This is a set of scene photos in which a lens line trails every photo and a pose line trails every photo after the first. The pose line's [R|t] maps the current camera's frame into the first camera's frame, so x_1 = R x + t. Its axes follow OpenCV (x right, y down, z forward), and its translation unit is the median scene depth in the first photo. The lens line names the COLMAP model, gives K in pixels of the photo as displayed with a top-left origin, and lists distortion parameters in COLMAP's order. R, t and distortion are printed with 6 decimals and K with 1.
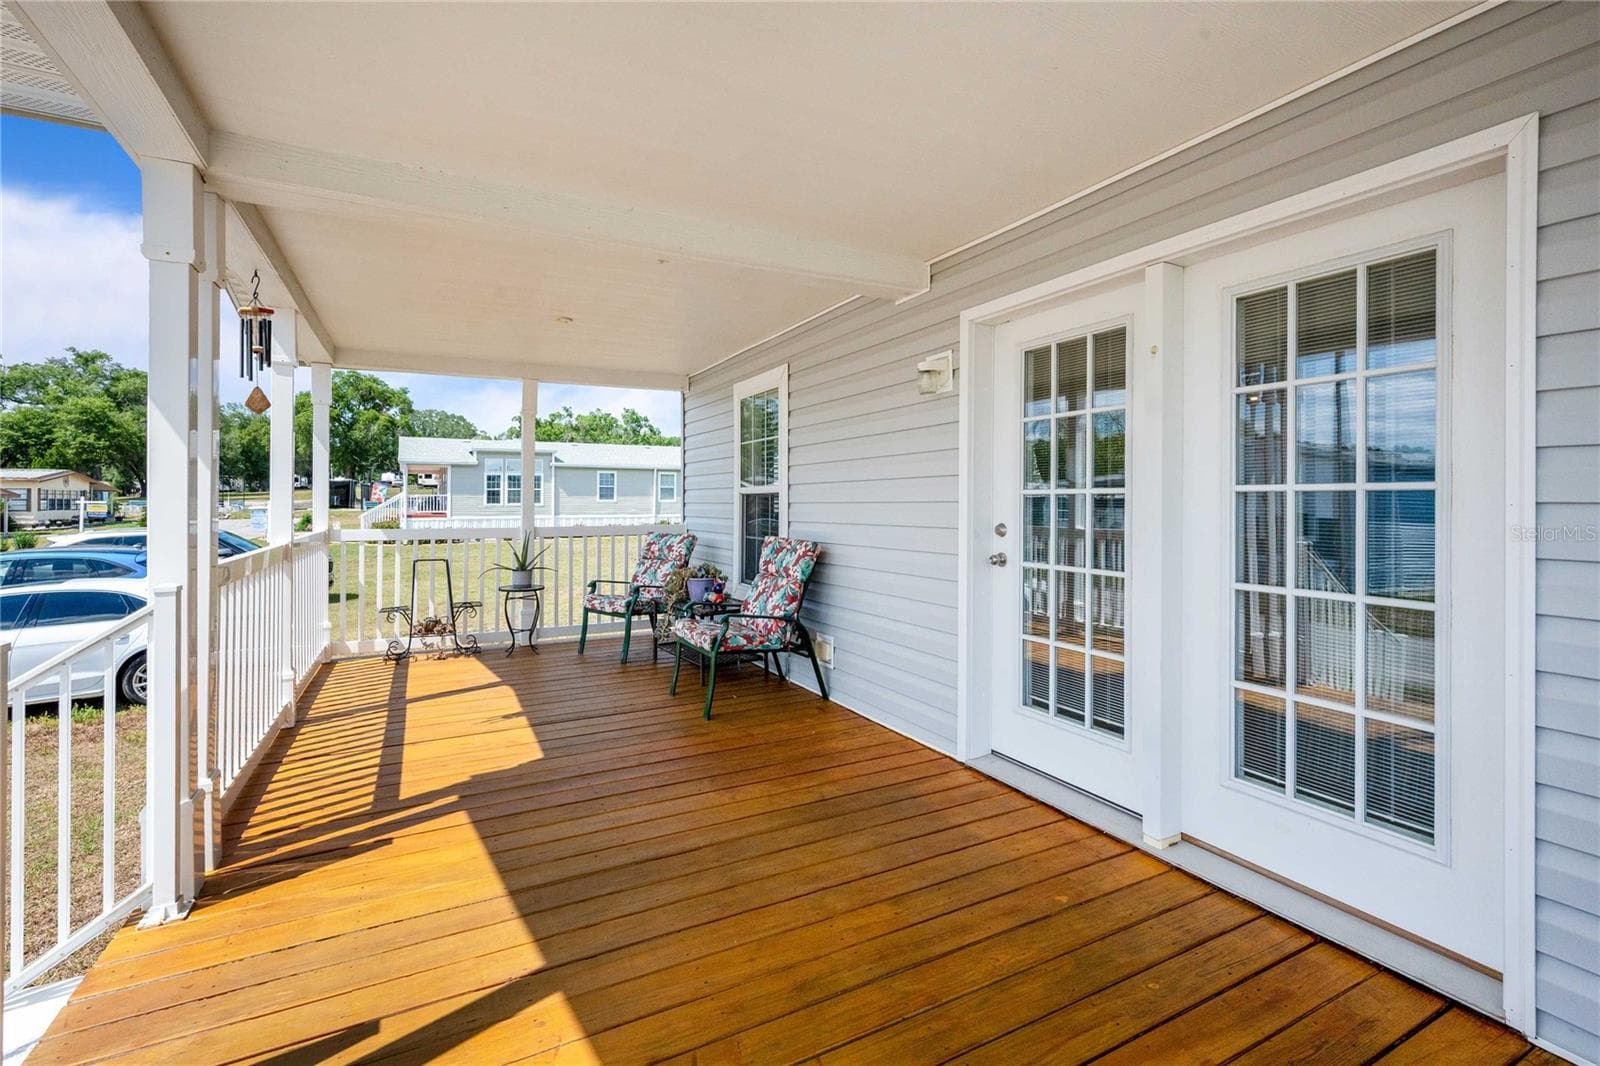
lens RADIAL K [[718.8, 0, 806.7], [0, 718.8, 512.8], [0, 0, 1]] dist [-0.002706, 0.000240]
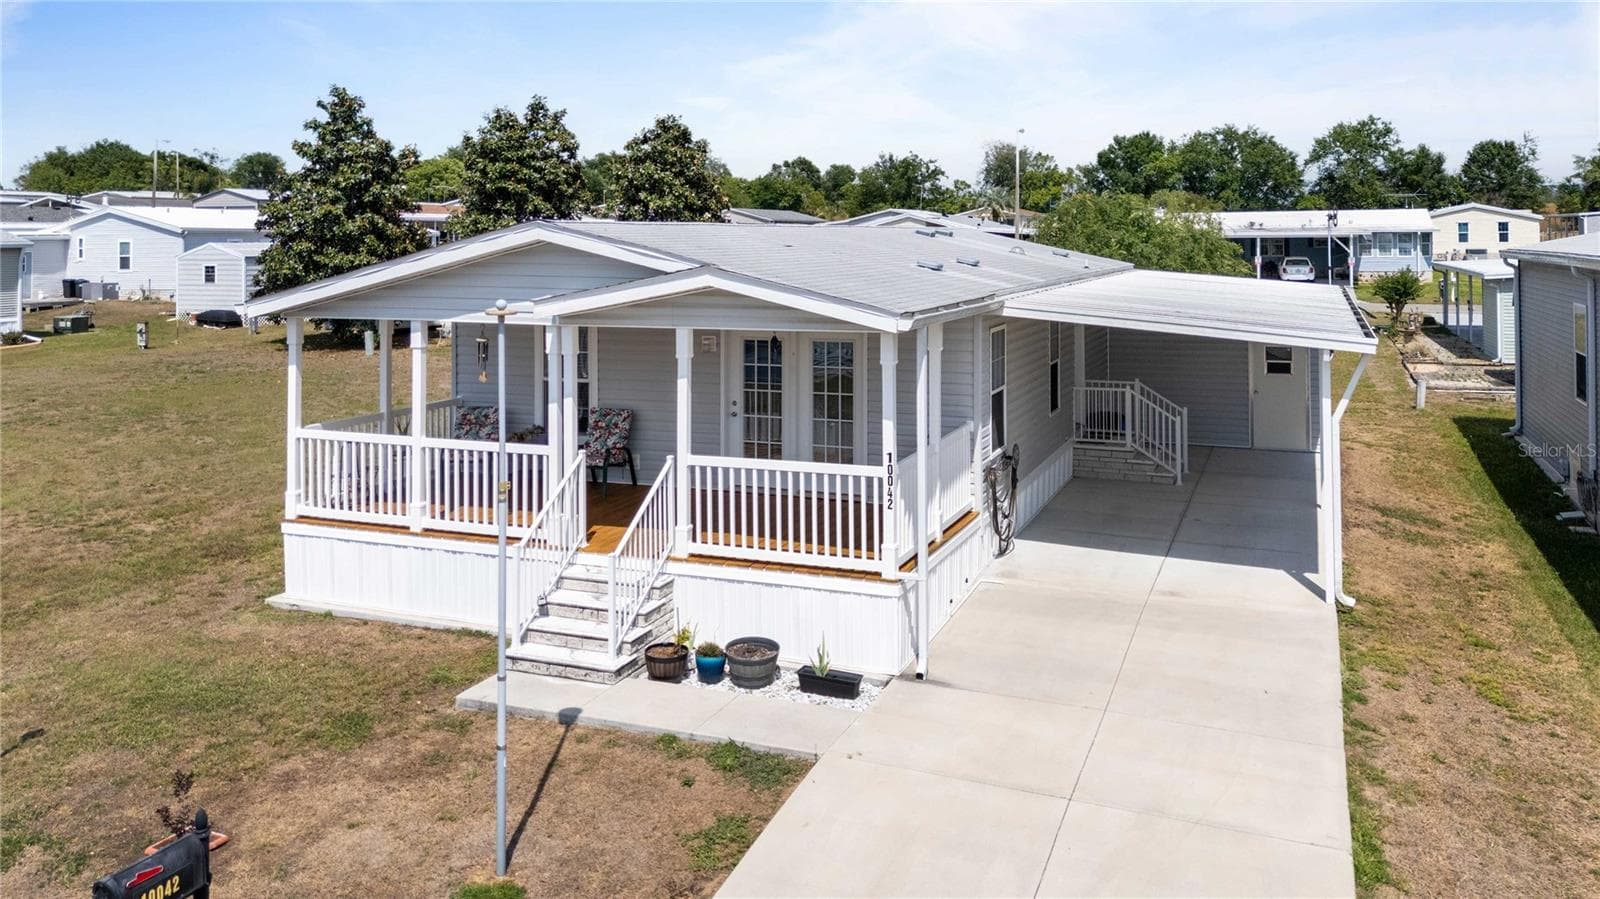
lens RADIAL K [[1235.0, 0, 791.8], [0, 1235.0, 216.8], [0, 0, 1]] dist [0.010898, 0.002605]
pose [[0.776316, -0.003957, 0.630332, -0.256212], [0.020125, 0.999626, -0.018511, -0.060307], [-0.630023, 0.027056, 0.776105, -0.284595]]
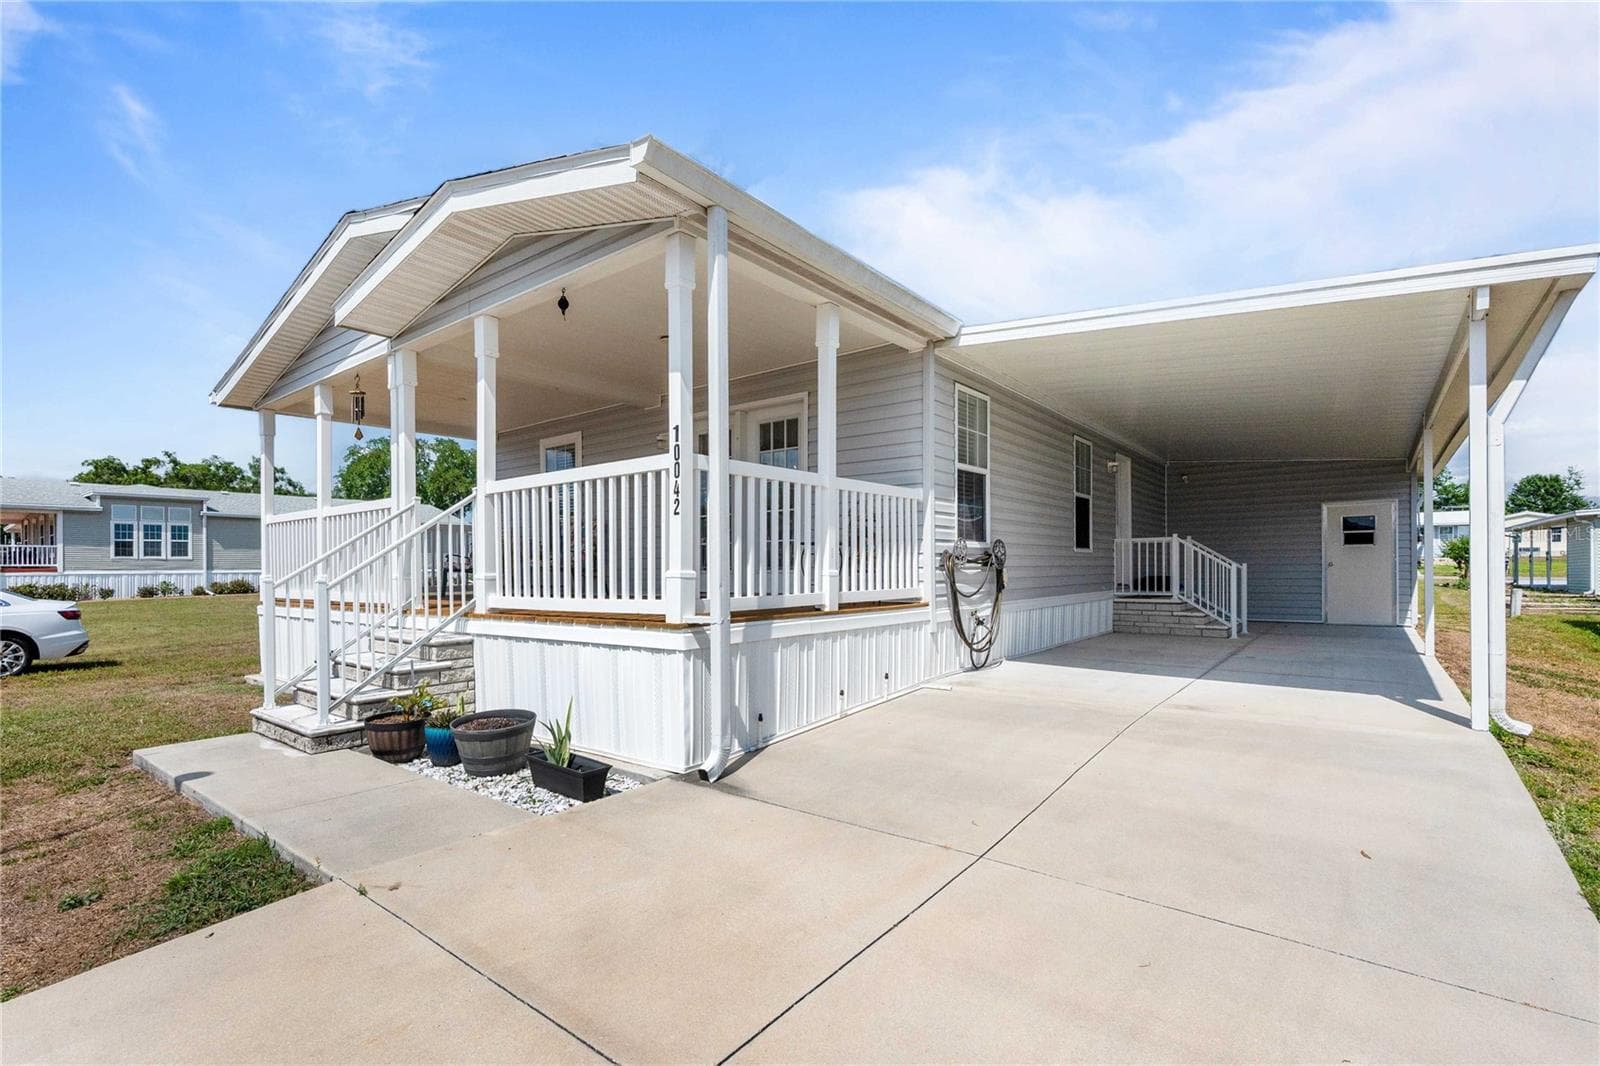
lens RADIAL K [[730.4, 0, 801.5], [0, 730.4, 575.0], [0, 0, 1]] dist [-0.000326, 0.000787]
pose [[0.913833, -0.014983, 0.405815, -0.043976], [0.018295, 0.999823, -0.004284, 0.029819], [-0.405679, 0.011339, 0.913945, -0.155164]]
